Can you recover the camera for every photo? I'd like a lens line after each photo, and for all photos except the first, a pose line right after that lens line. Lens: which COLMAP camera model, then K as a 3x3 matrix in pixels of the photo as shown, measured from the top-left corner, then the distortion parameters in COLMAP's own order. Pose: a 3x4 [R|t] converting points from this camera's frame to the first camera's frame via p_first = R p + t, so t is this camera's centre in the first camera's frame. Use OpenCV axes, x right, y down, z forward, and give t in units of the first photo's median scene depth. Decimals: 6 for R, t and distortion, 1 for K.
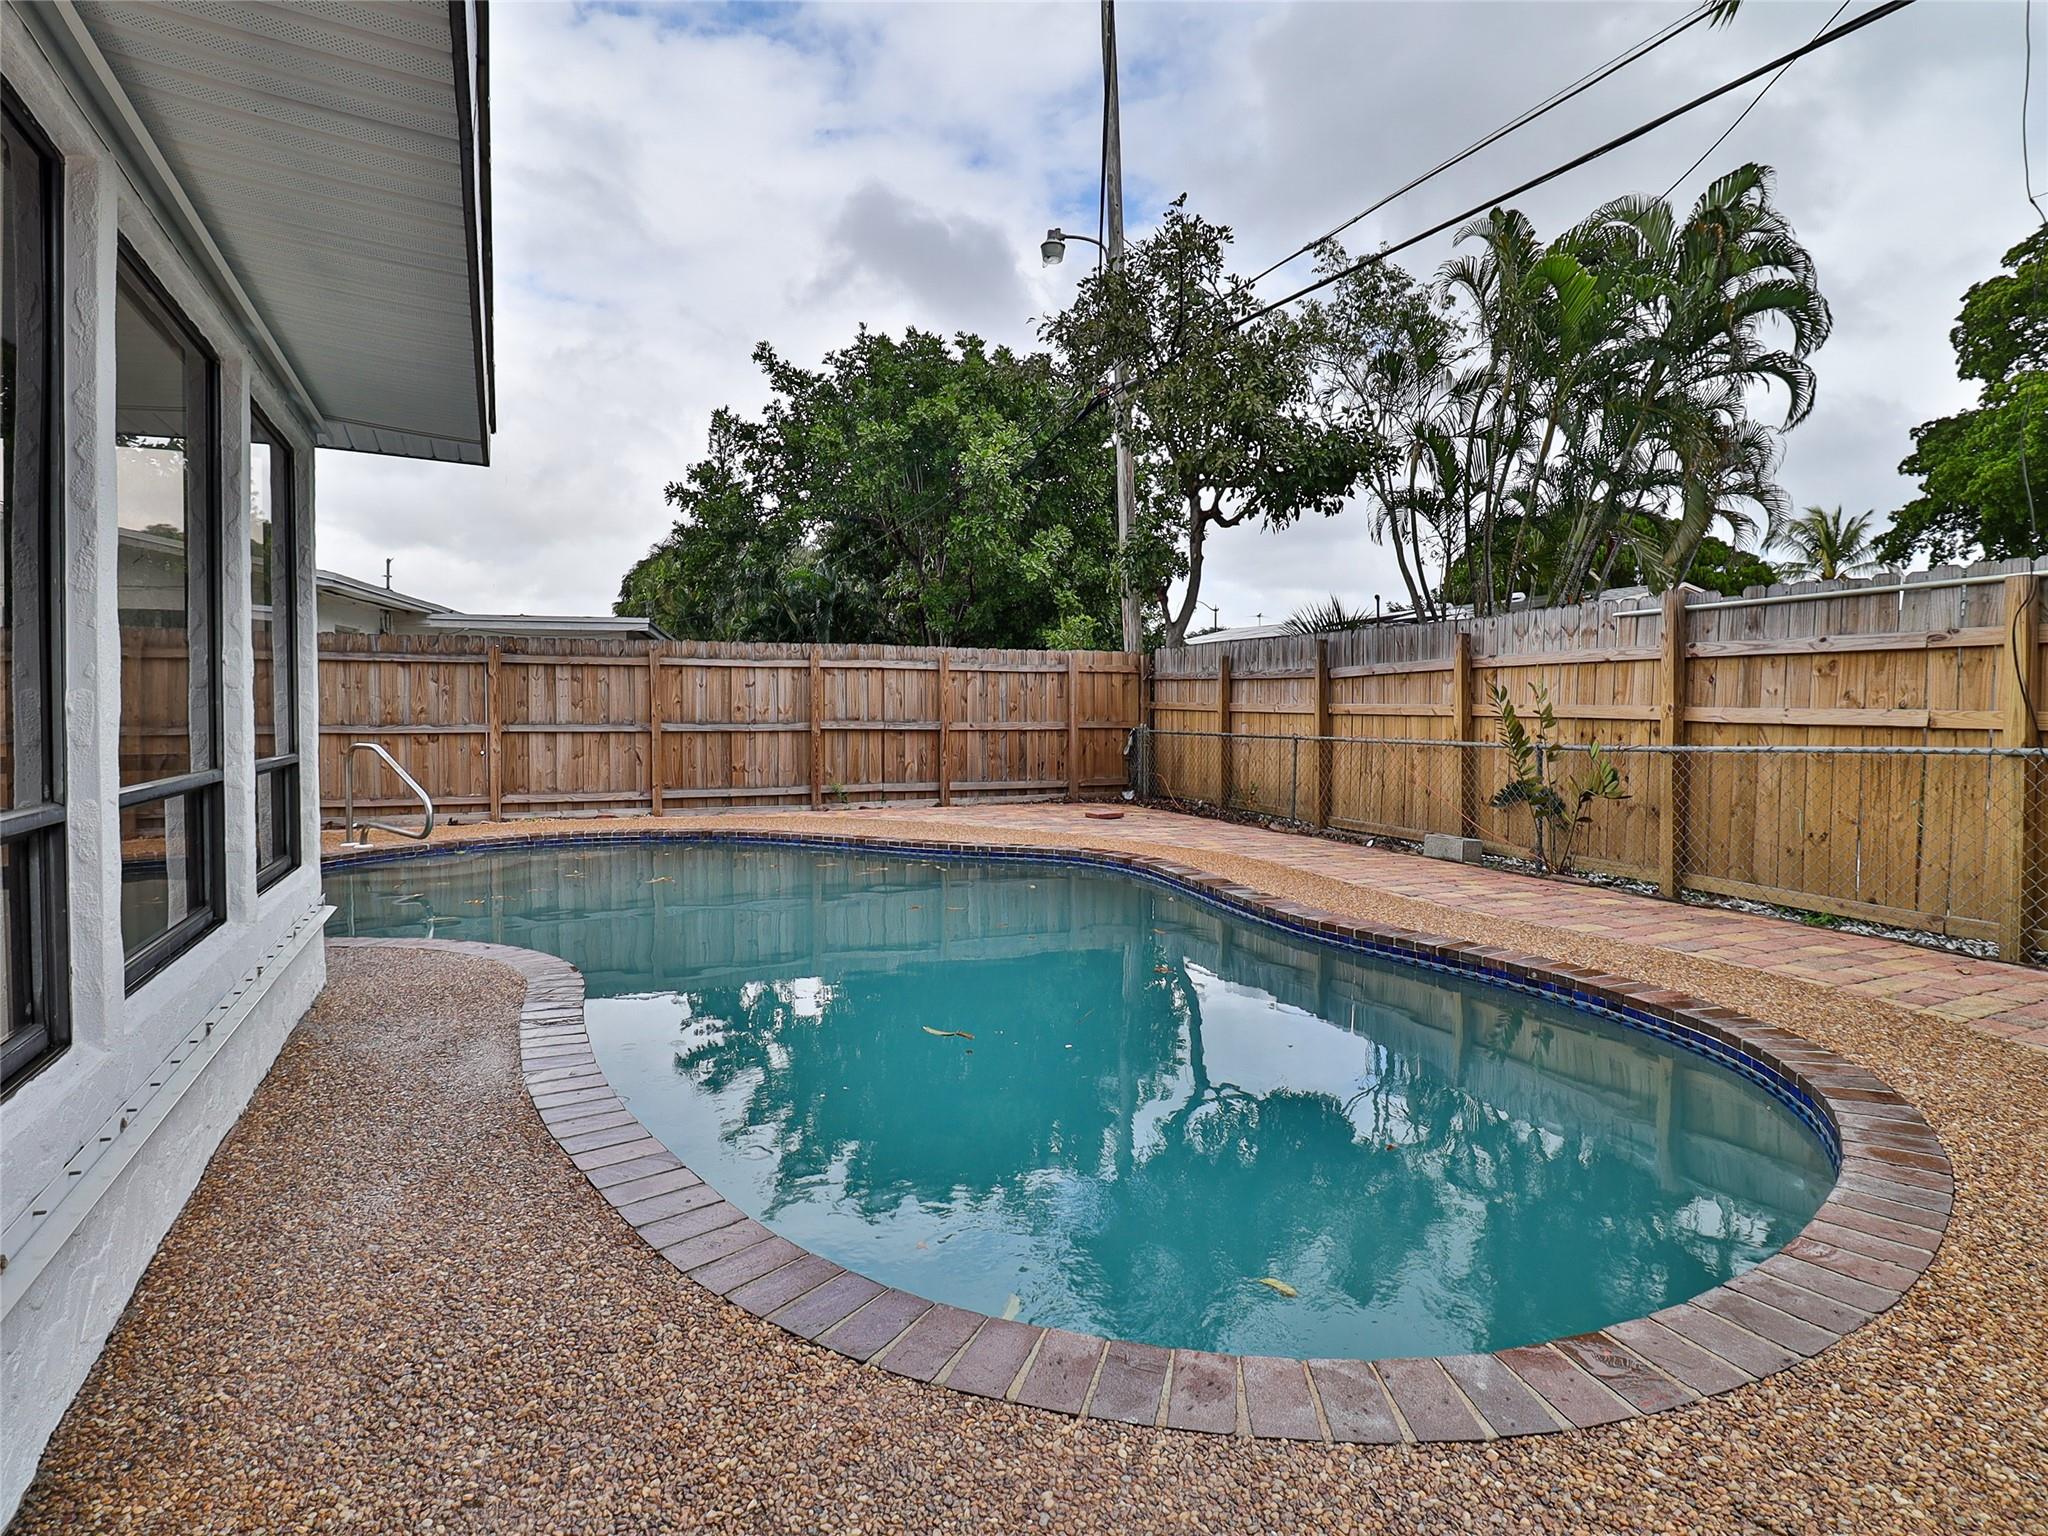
lens RADIAL K [[1076.1, 0, 1019.6], [0, 1076.1, 729.8], [0, 0, 1]] dist [-0.004919, -0.009298]
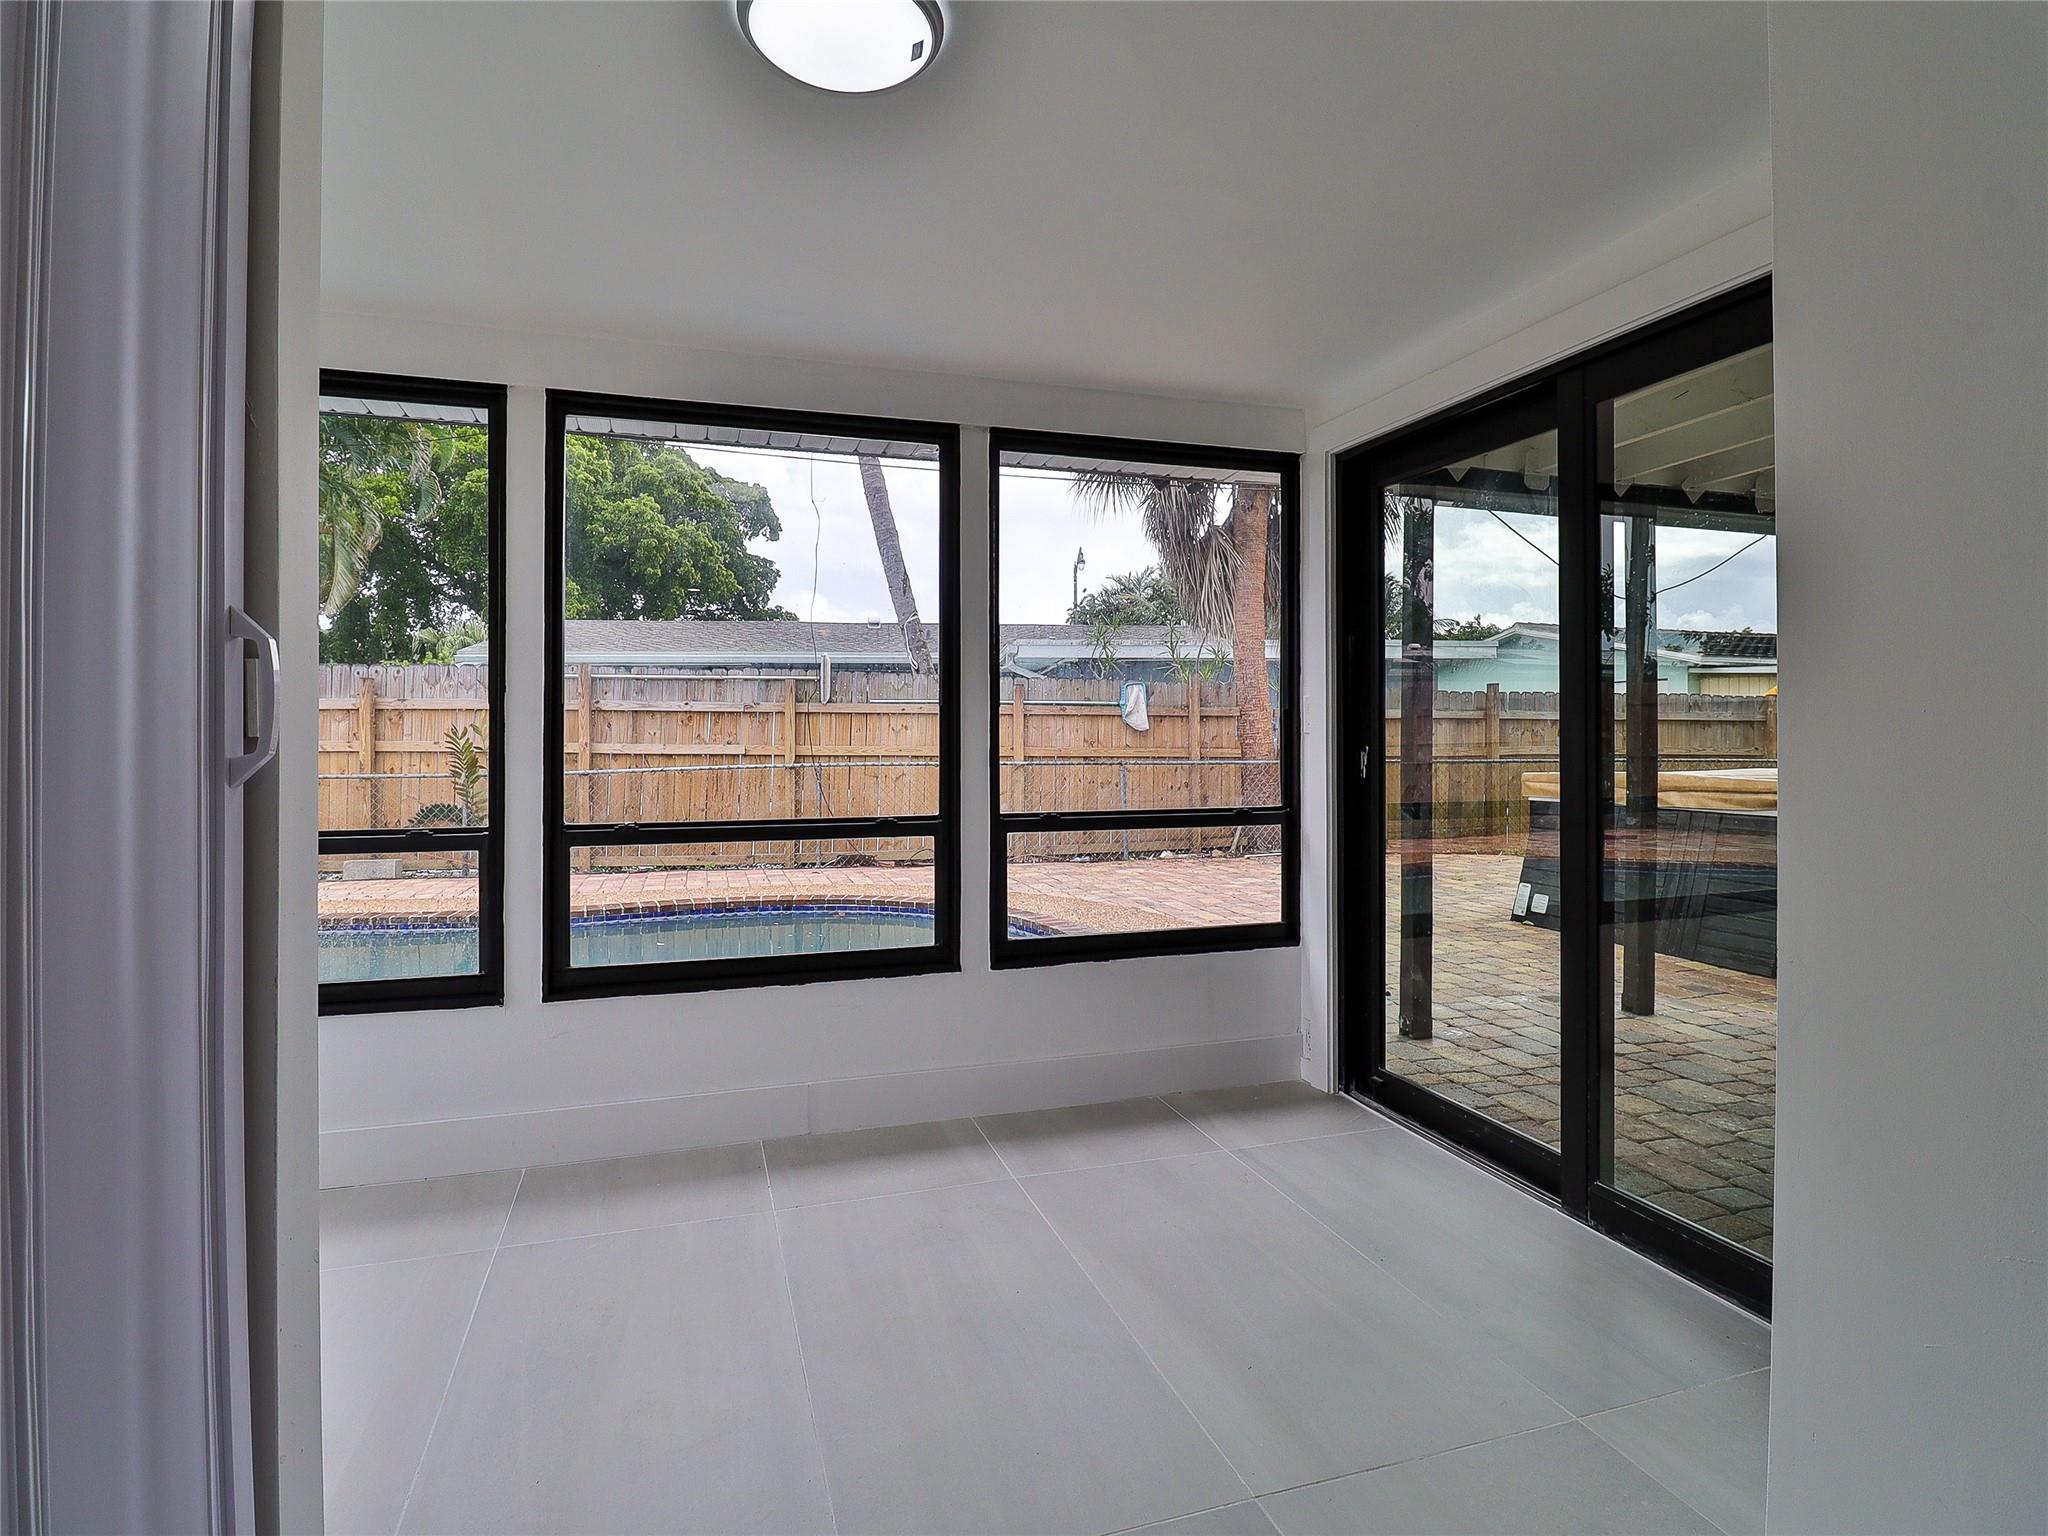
lens RADIAL K [[1076.1, 0, 1013.7], [0, 1076.1, 734.0], [0, 0, 1]] dist [-0.004919, -0.009298]
pose [[0.136278, 0.001784, 0.990669, -0.458693], [0.019718, 0.999795, -0.004513, -0.010229], [-0.990474, 0.020149, 0.136215, 0.141843]]
